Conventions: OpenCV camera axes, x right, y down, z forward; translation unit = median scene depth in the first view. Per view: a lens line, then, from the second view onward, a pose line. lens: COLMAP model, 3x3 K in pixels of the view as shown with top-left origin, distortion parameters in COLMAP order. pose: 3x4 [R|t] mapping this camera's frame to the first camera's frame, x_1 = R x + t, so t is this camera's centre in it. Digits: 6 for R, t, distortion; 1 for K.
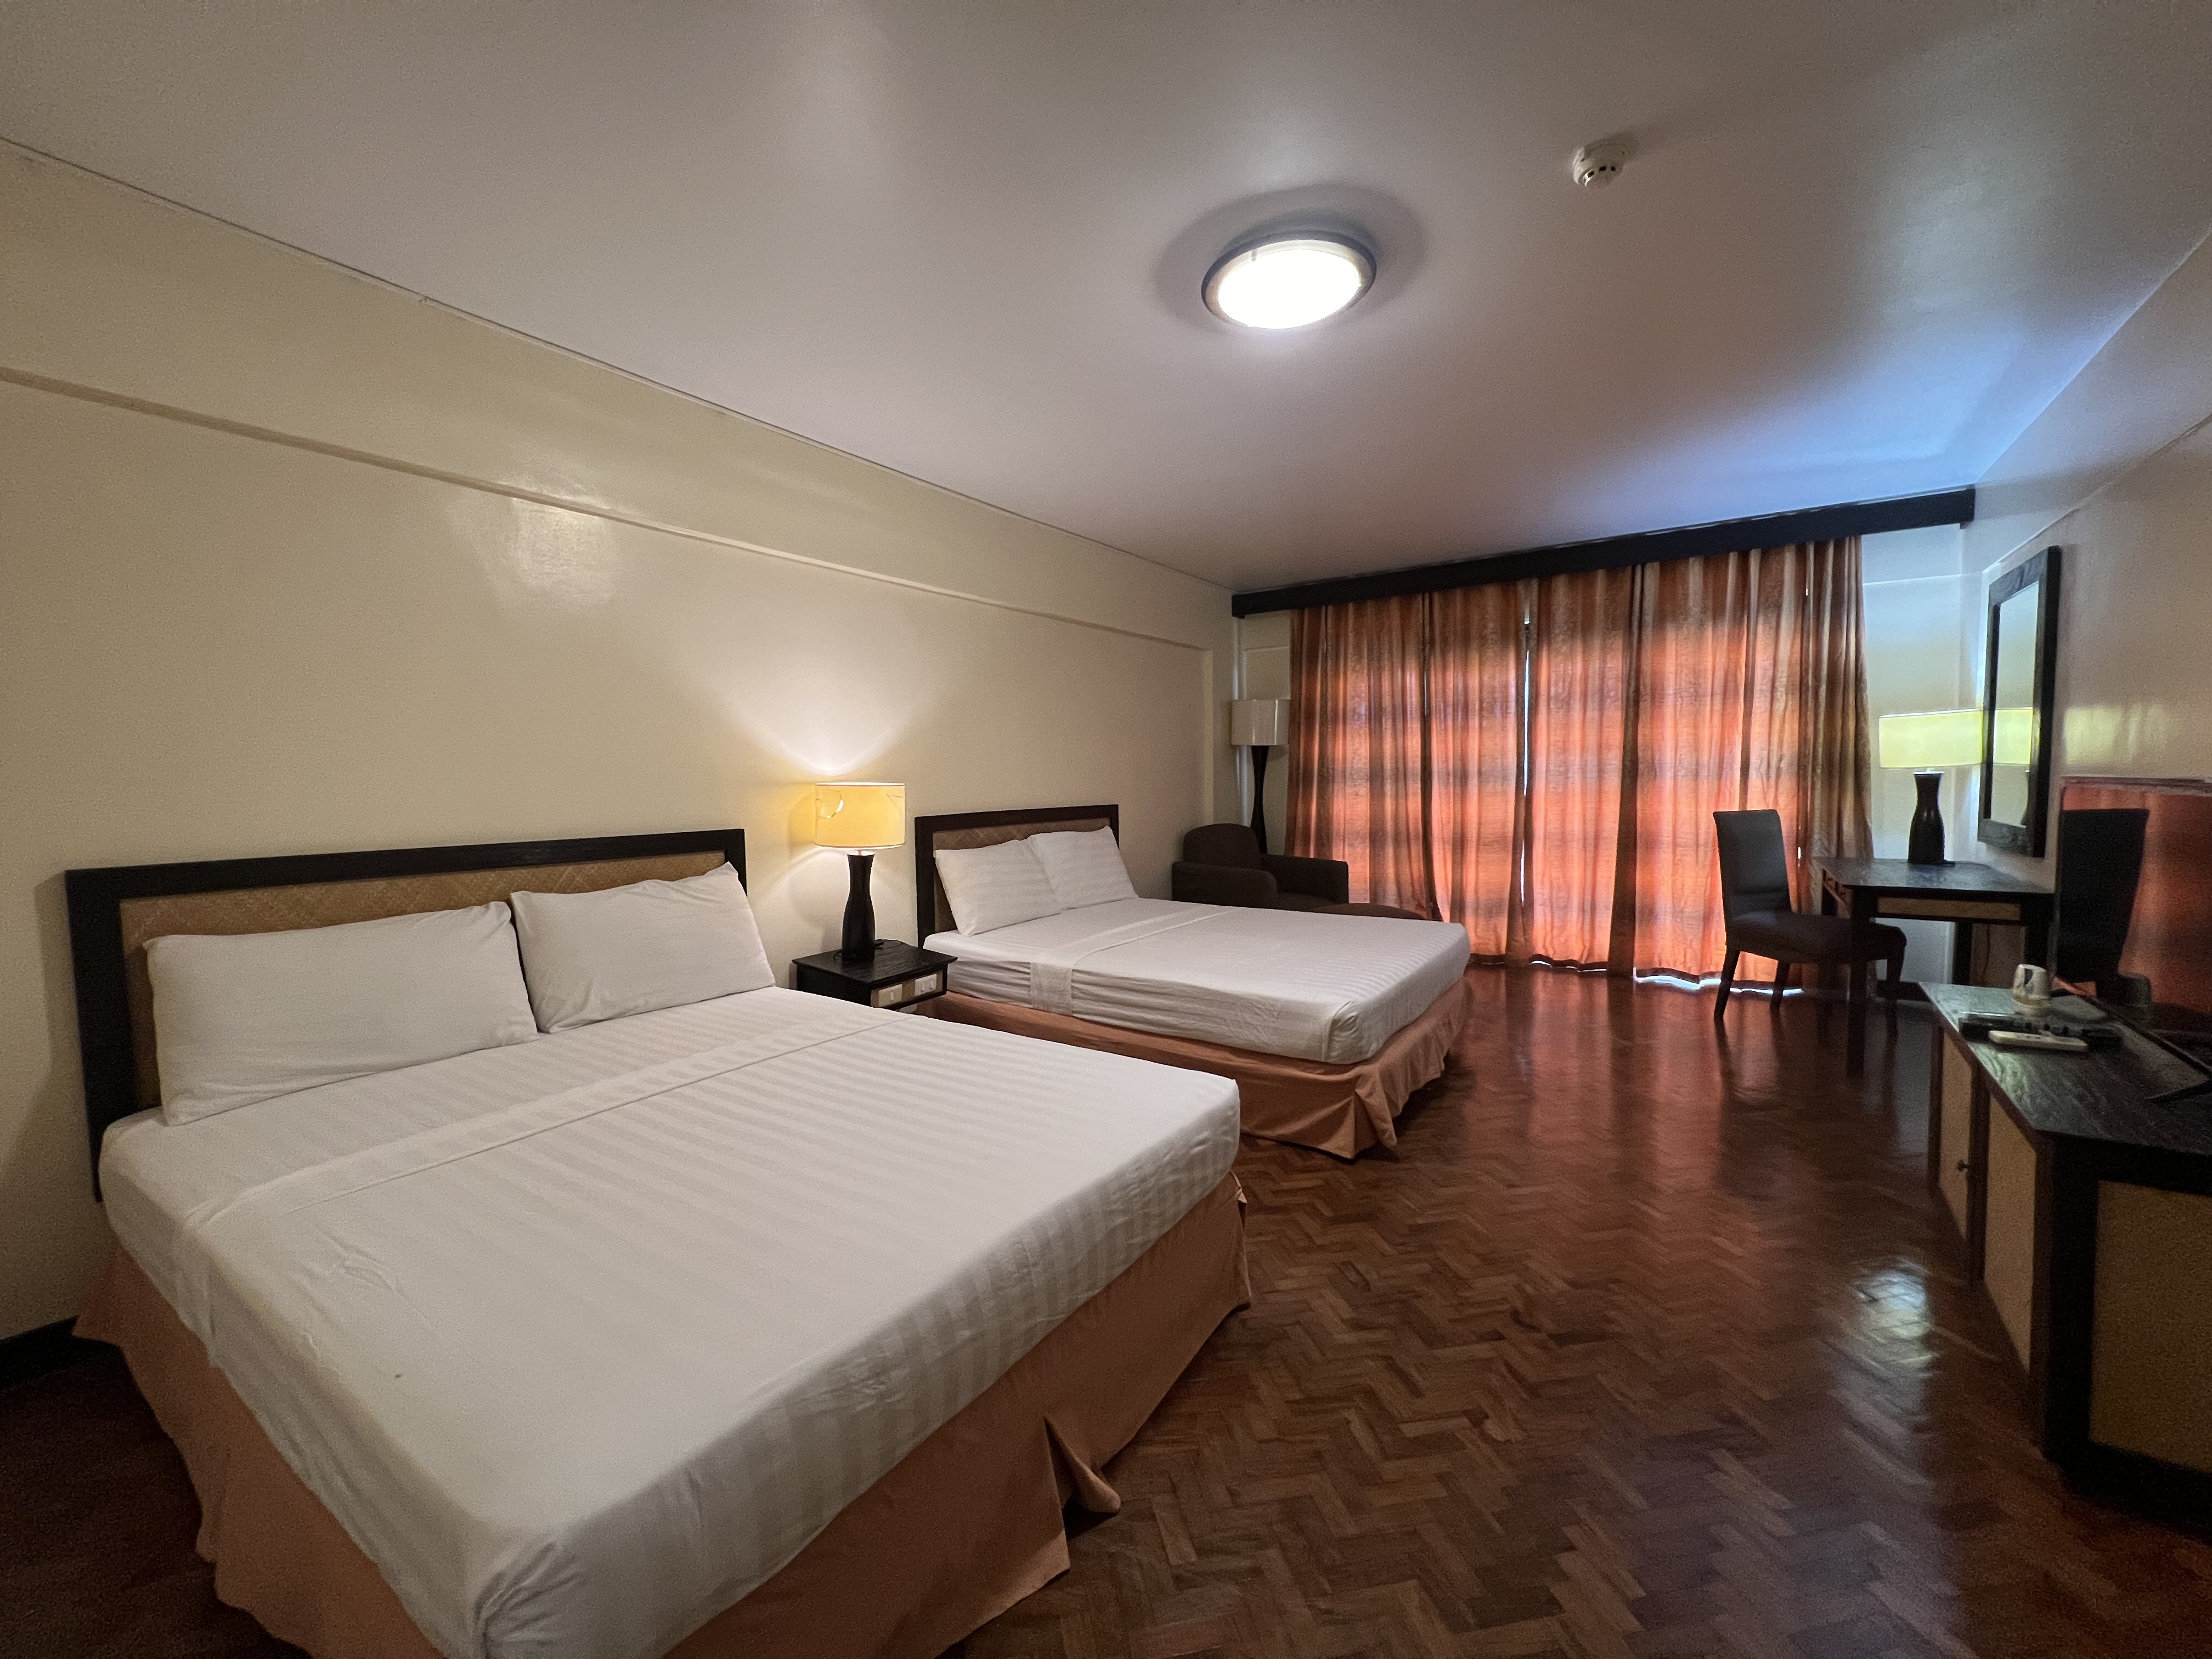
lens RADIAL K [[884.1, 0, 1106.6], [0, 884.1, 833.1], [0, 0, 1]] dist [-0.001640, -0.000259]
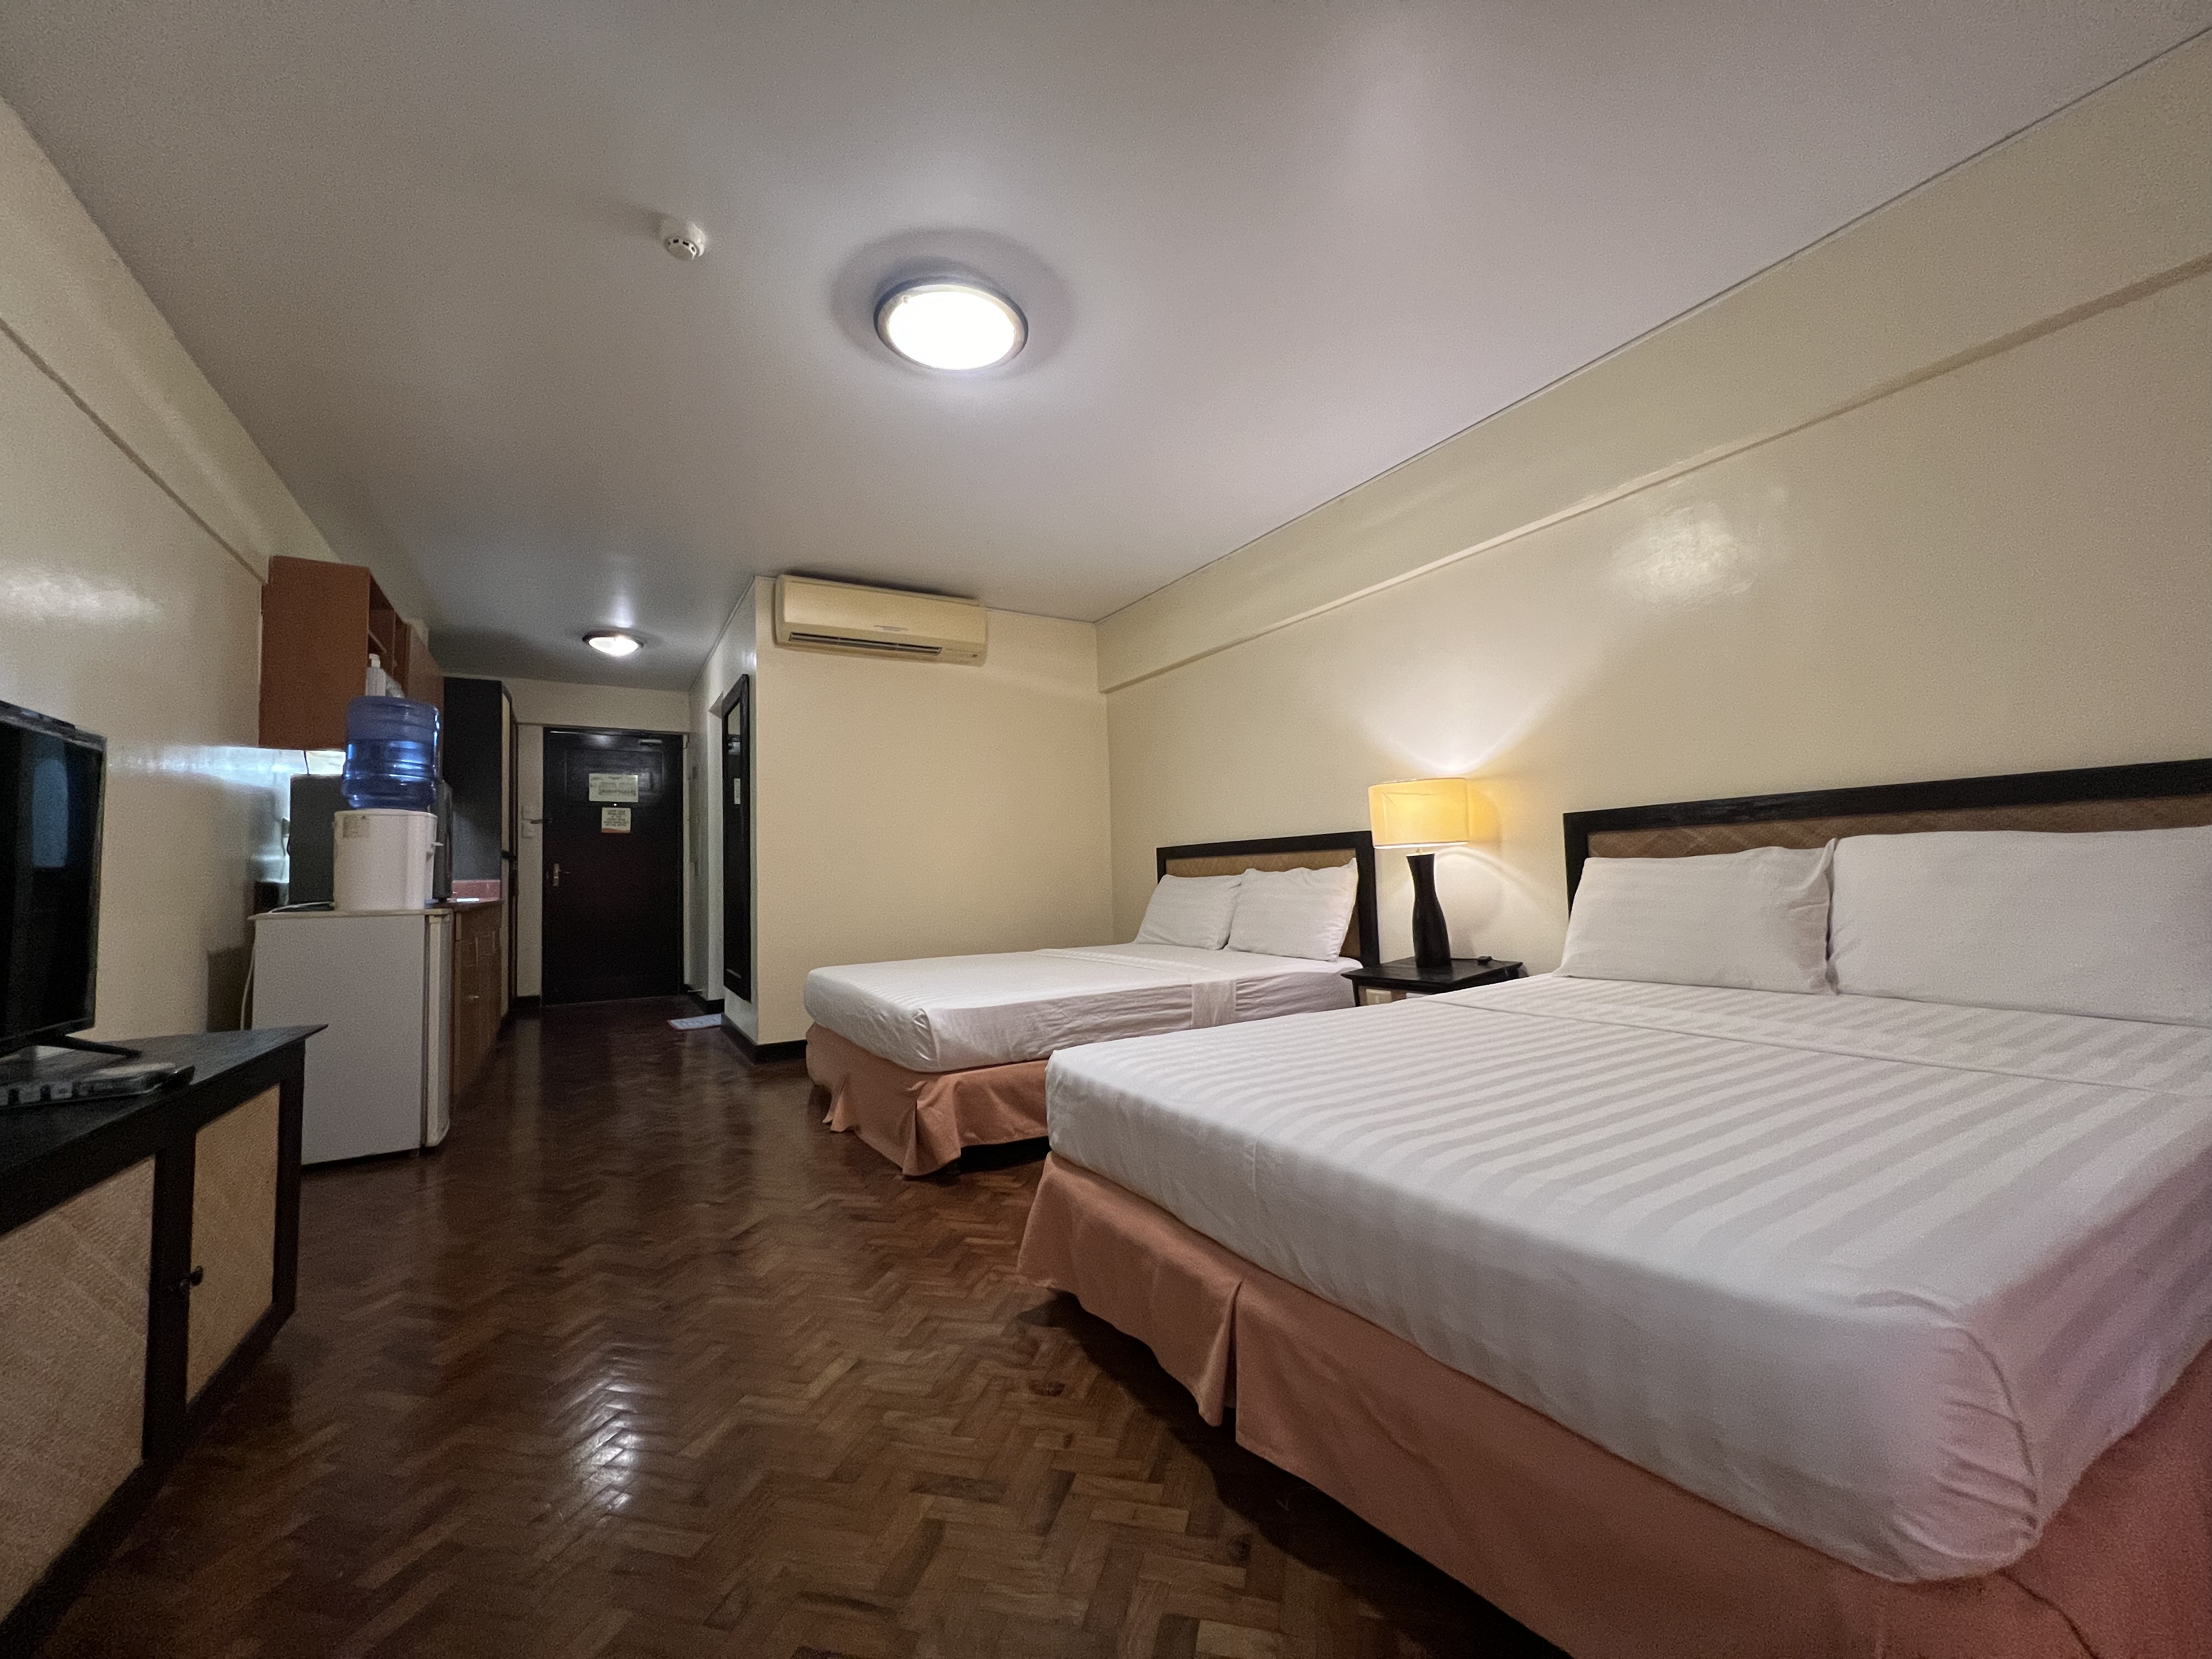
lens RADIAL K [[884.1, 0, 1106.6], [0, 884.1, 833.1], [0, 0, 1]] dist [-0.001640, -0.000259]
pose [[-0.424478, -0.022725, -0.905153, 0.528516], [-0.024329, 0.999610, -0.013687, 0.015488], [0.905111, 0.016212, -0.424866, 0.784749]]
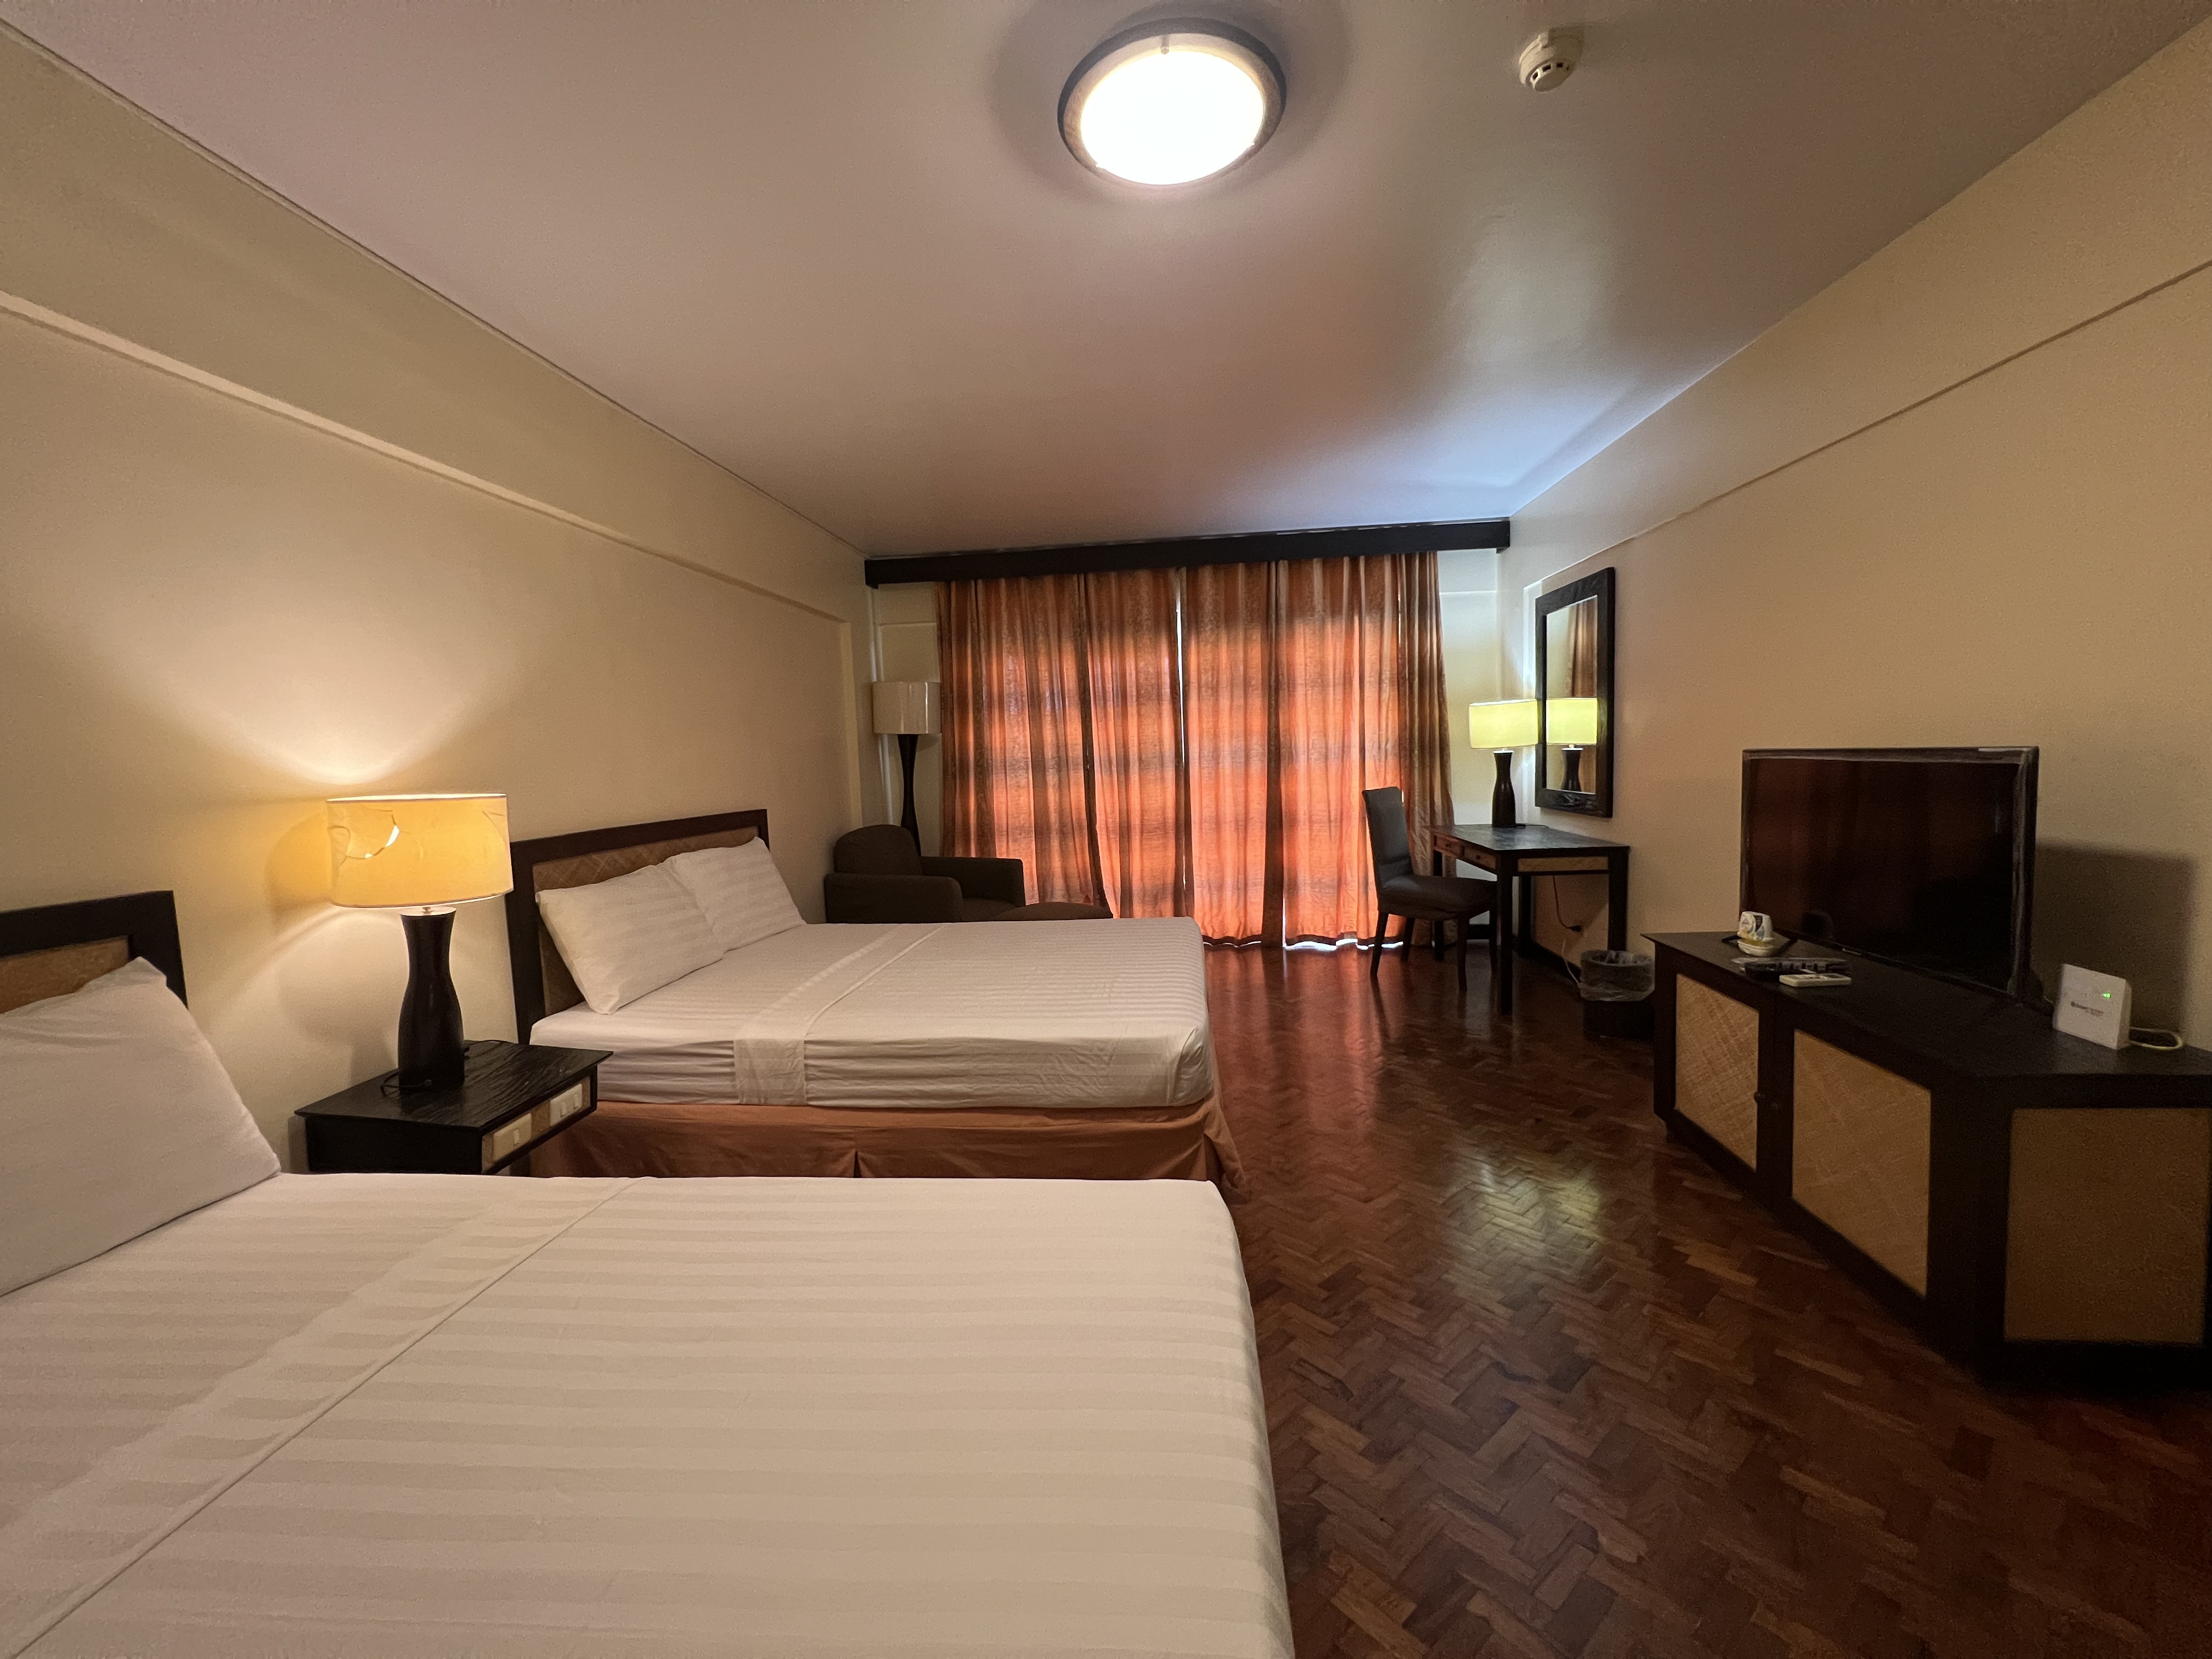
lens RADIAL K [[884.1, 0, 1106.6], [0, 884.1, 833.1], [0, 0, 1]] dist [-0.001640, -0.000259]
pose [[0.871364, -0.060394, 0.486906, -0.117611], [0.056053, 0.998151, 0.023495, -0.013425], [-0.487425, 0.006820, 0.873138, 0.175958]]
